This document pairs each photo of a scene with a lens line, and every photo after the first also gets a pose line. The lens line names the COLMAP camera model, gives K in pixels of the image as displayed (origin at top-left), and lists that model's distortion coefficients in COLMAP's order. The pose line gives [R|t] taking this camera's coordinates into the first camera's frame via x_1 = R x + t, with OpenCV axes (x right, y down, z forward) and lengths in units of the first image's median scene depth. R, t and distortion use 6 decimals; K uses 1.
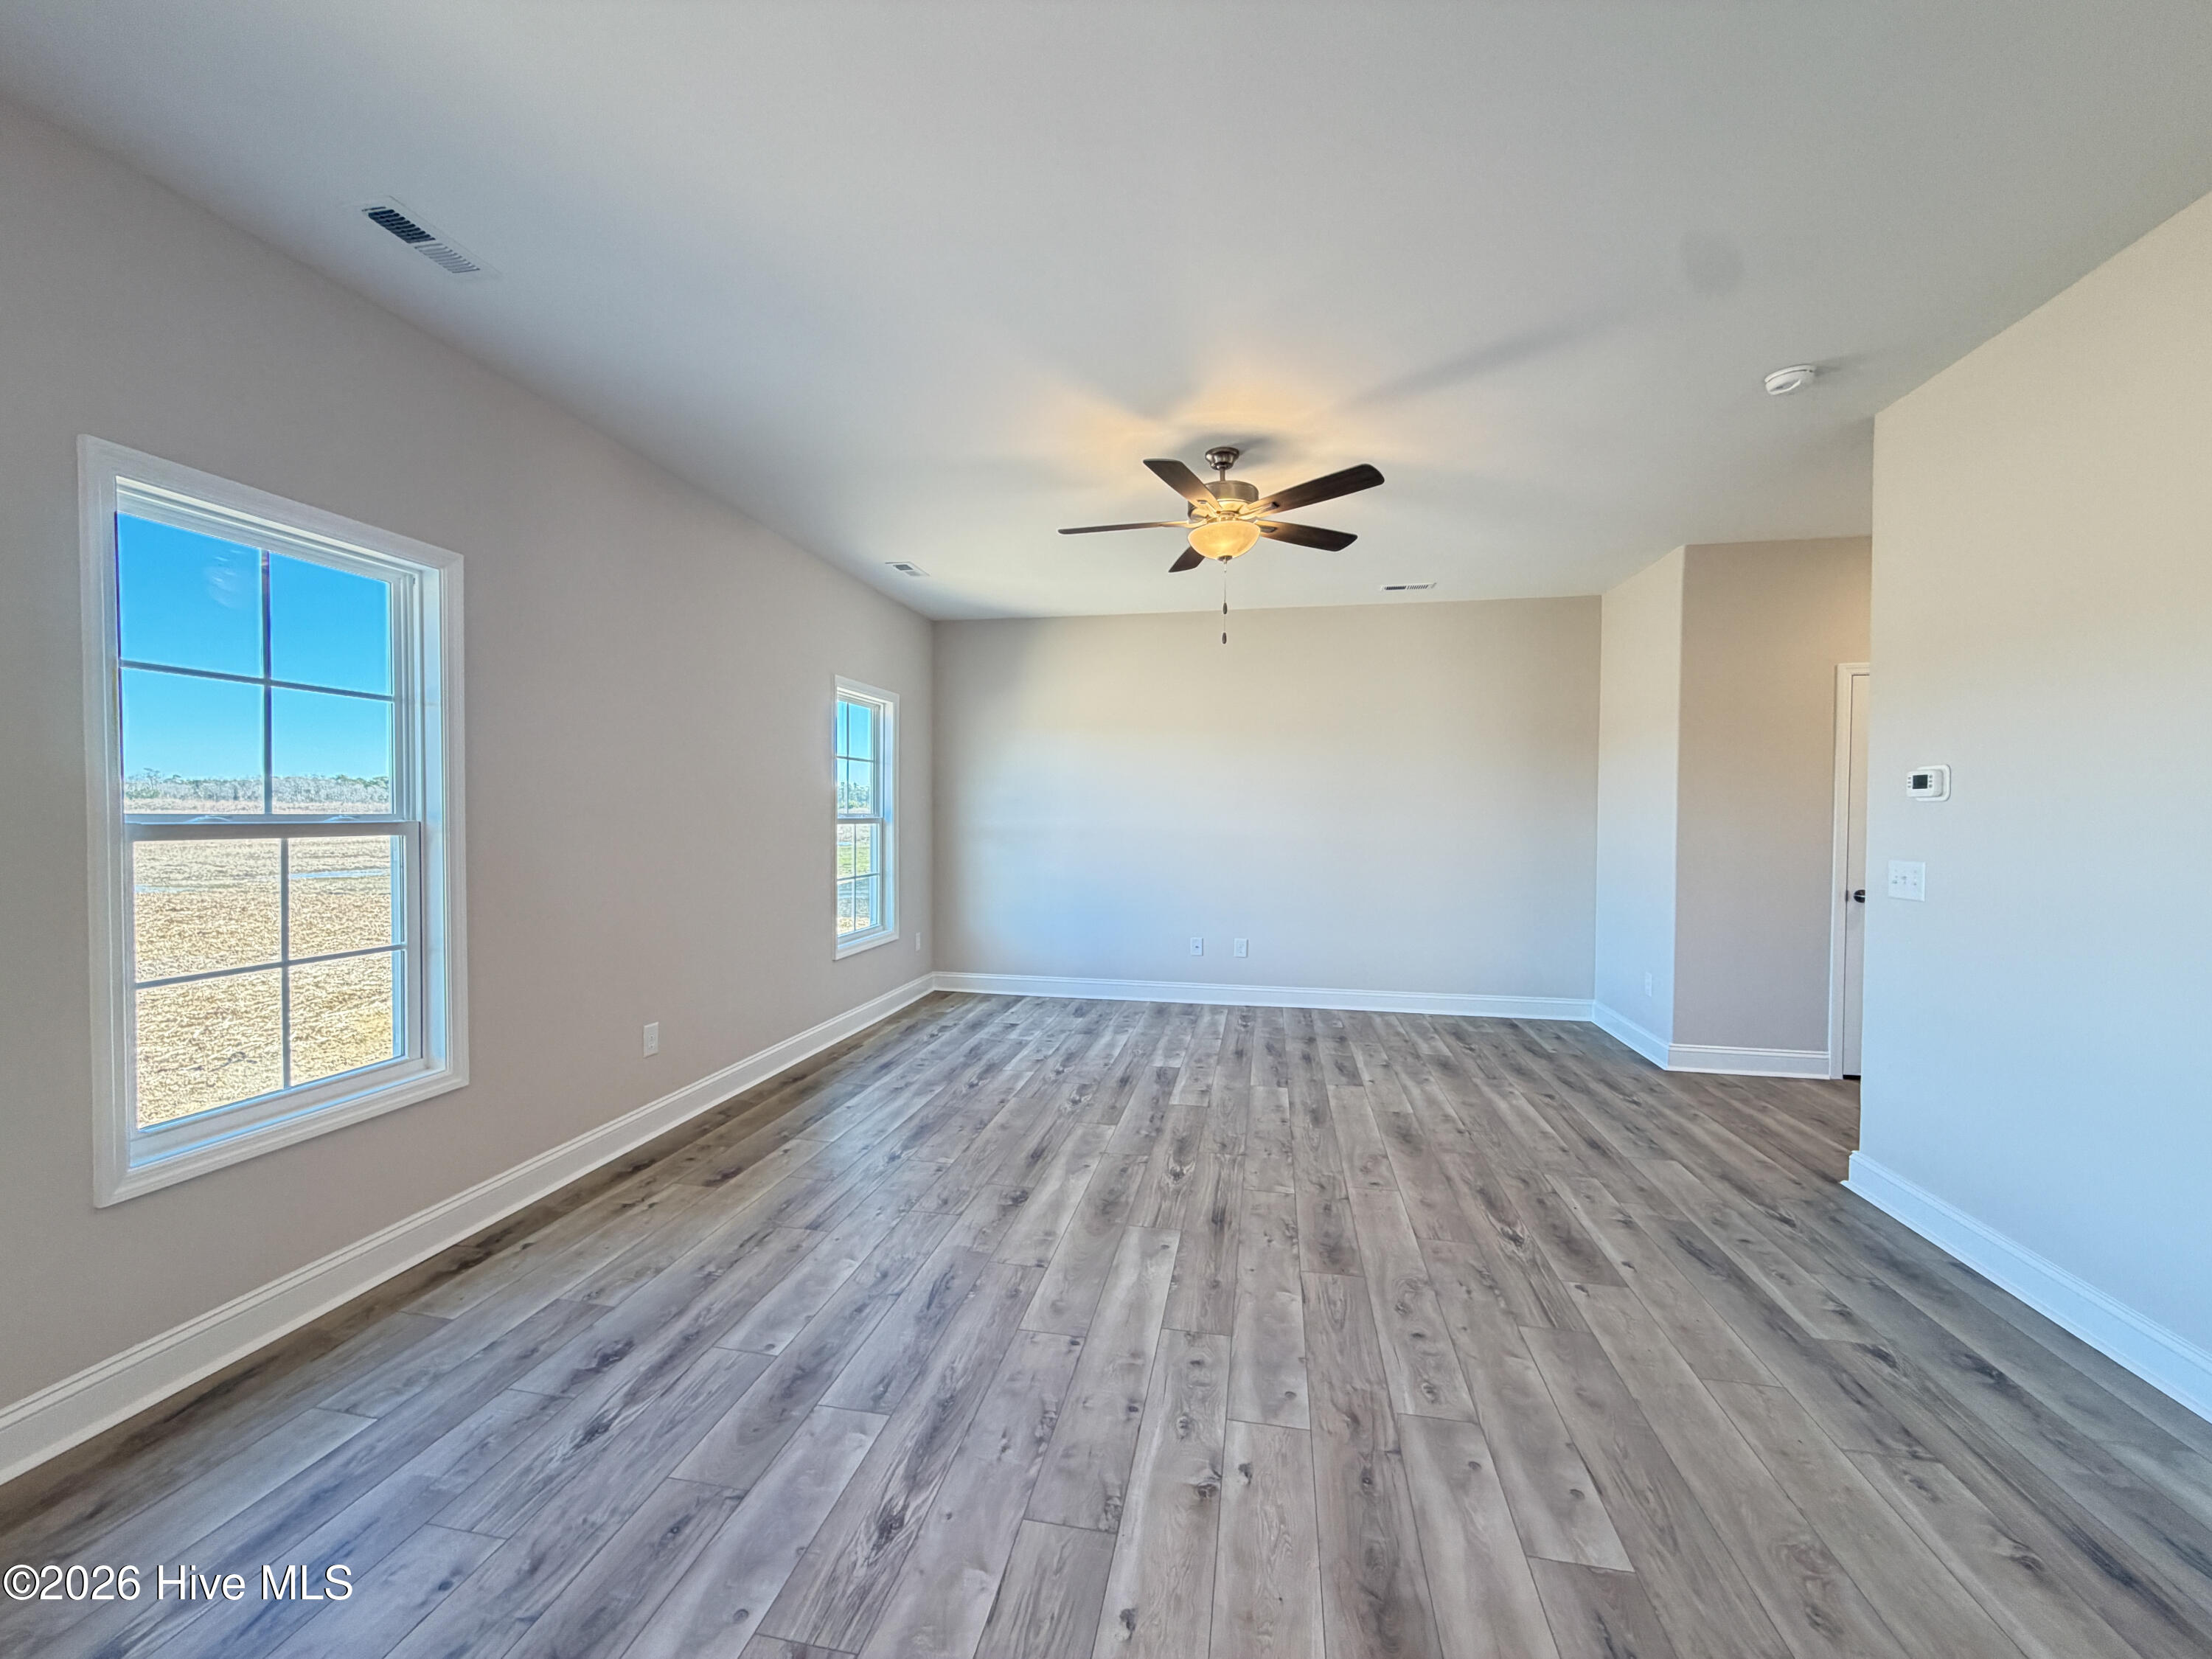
lens RADIAL K [[885.8, 0, 1092.9], [0, 885.8, 824.7], [0, 0, 1]] dist [0.003471, -0.000032]
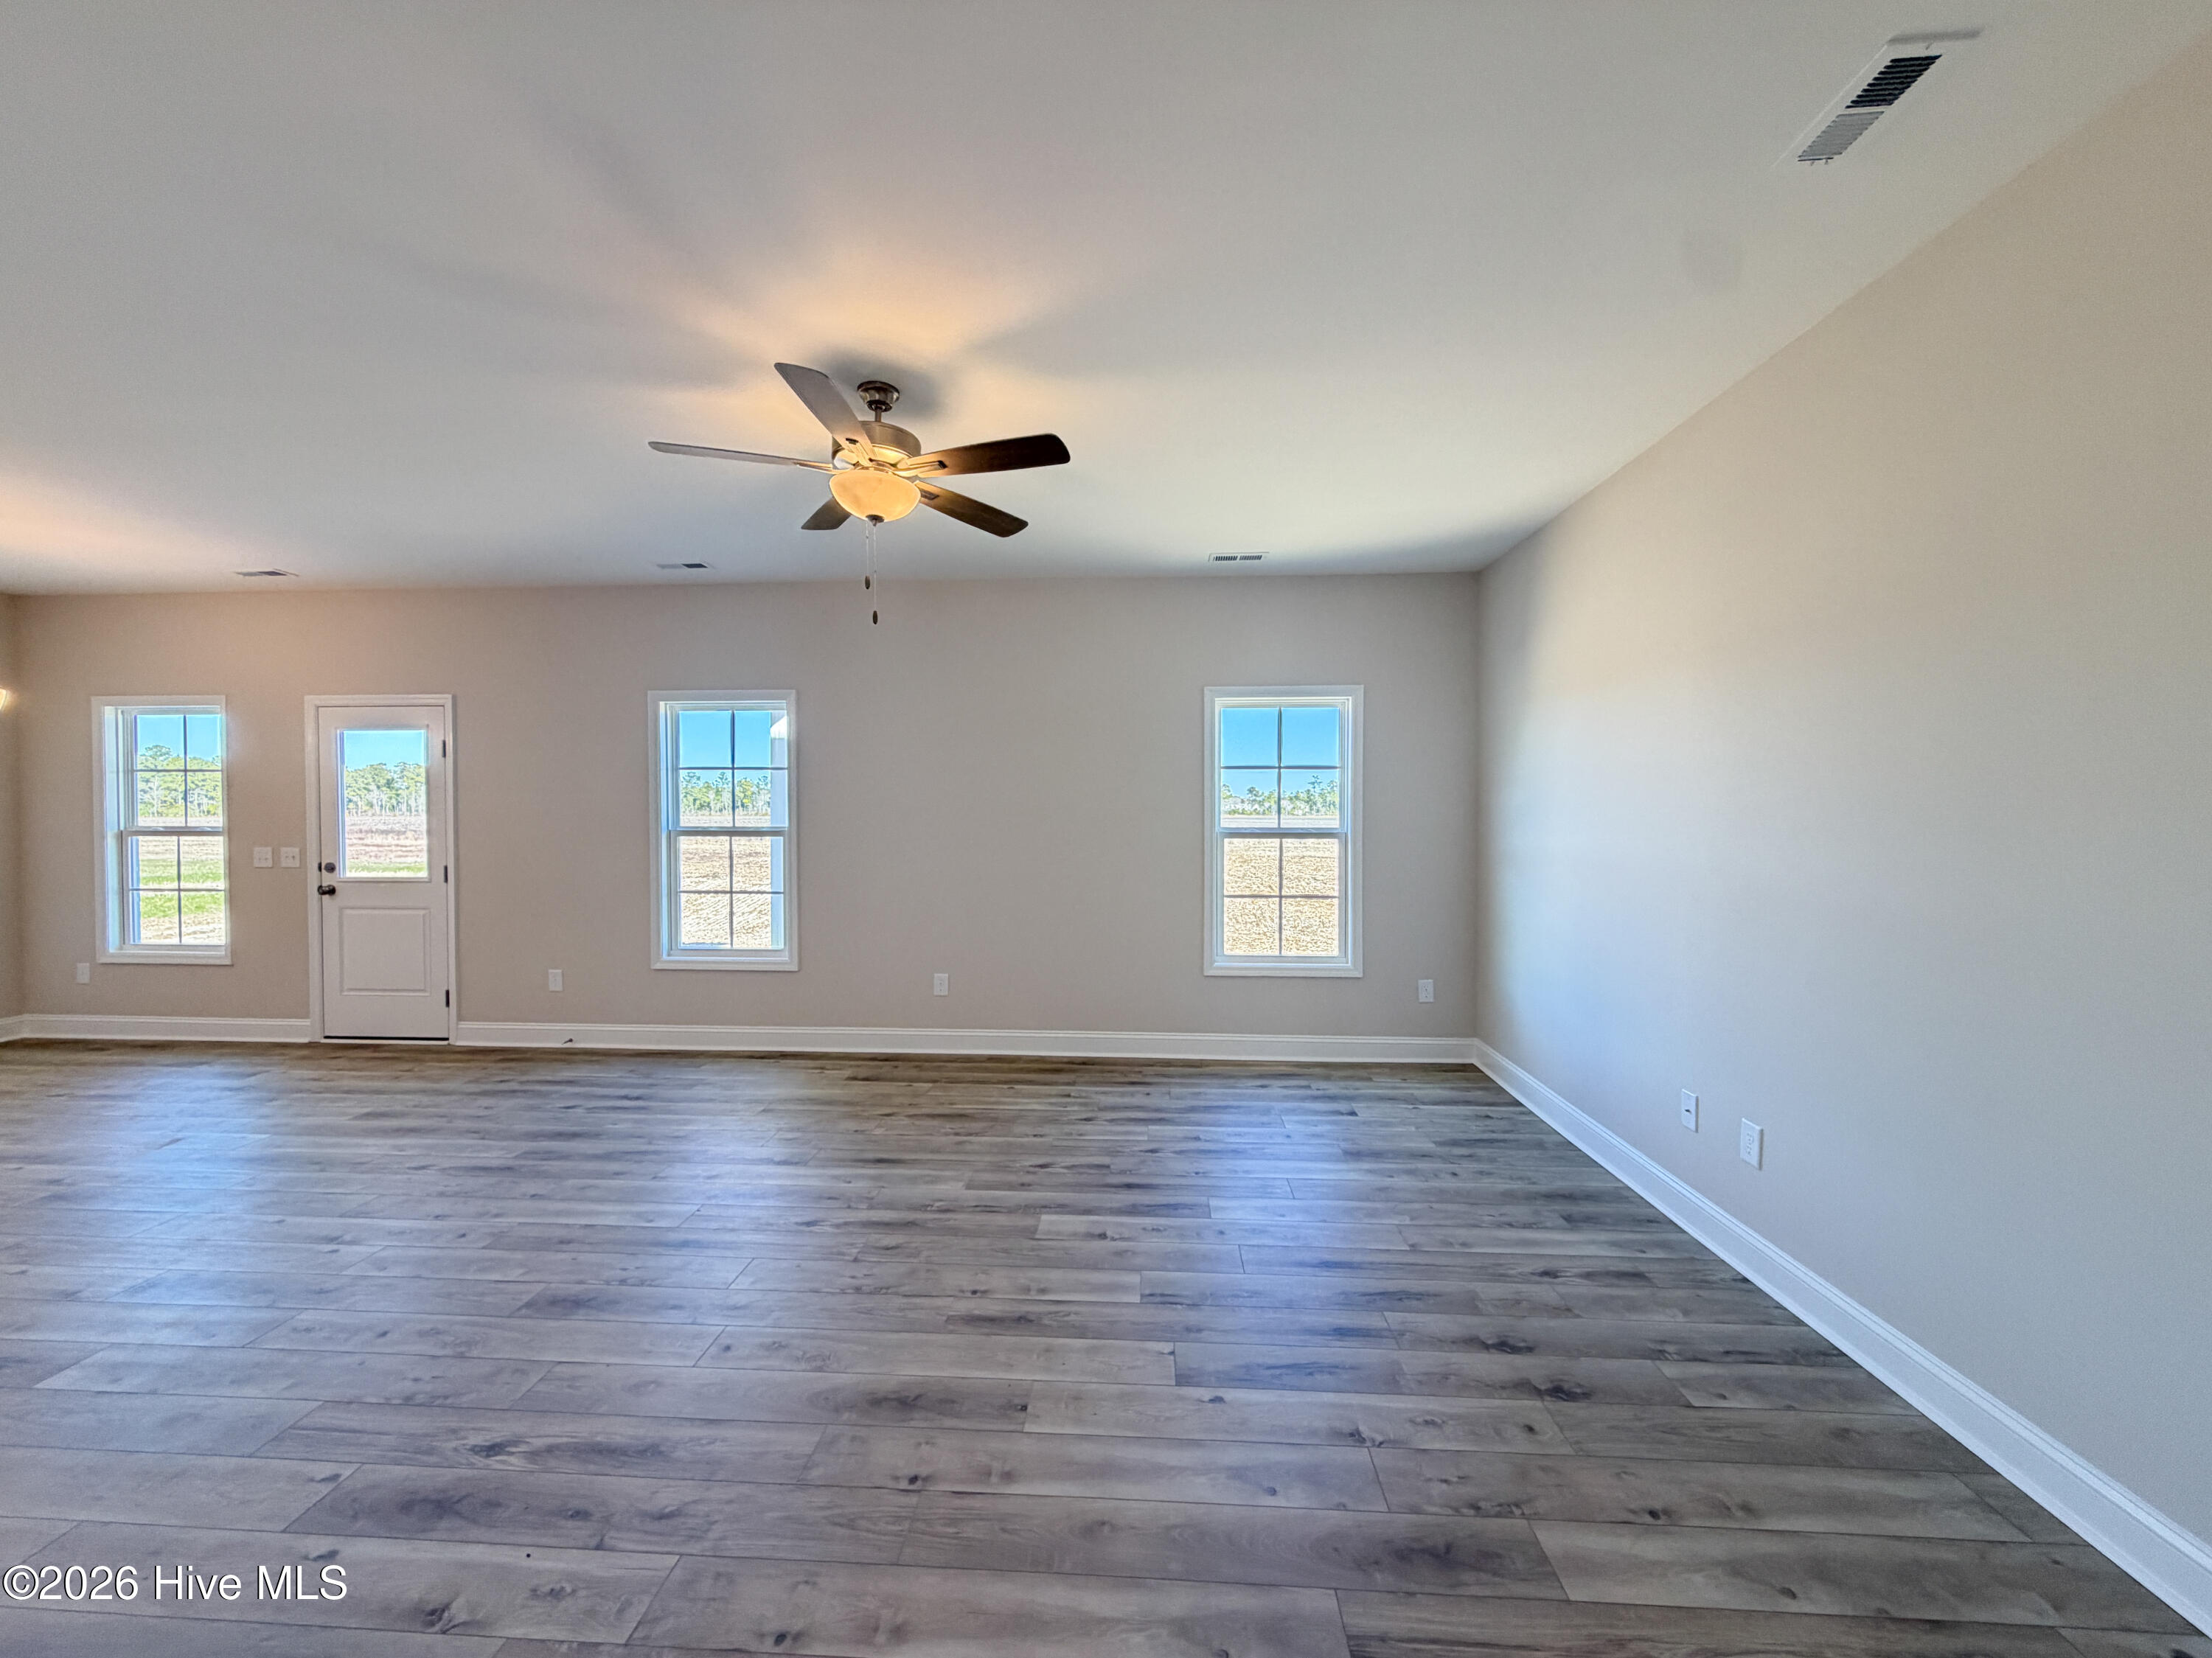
lens RADIAL K [[885.8, 0, 1096.5], [0, 885.8, 827.9], [0, 0, 1]] dist [0.003471, -0.000032]
pose [[0.127238, 0.010011, -0.991822, 0.917008], [-0.012671, 0.999884, 0.008467, -0.024783], [0.991791, 0.011490, 0.127350, 1.030763]]
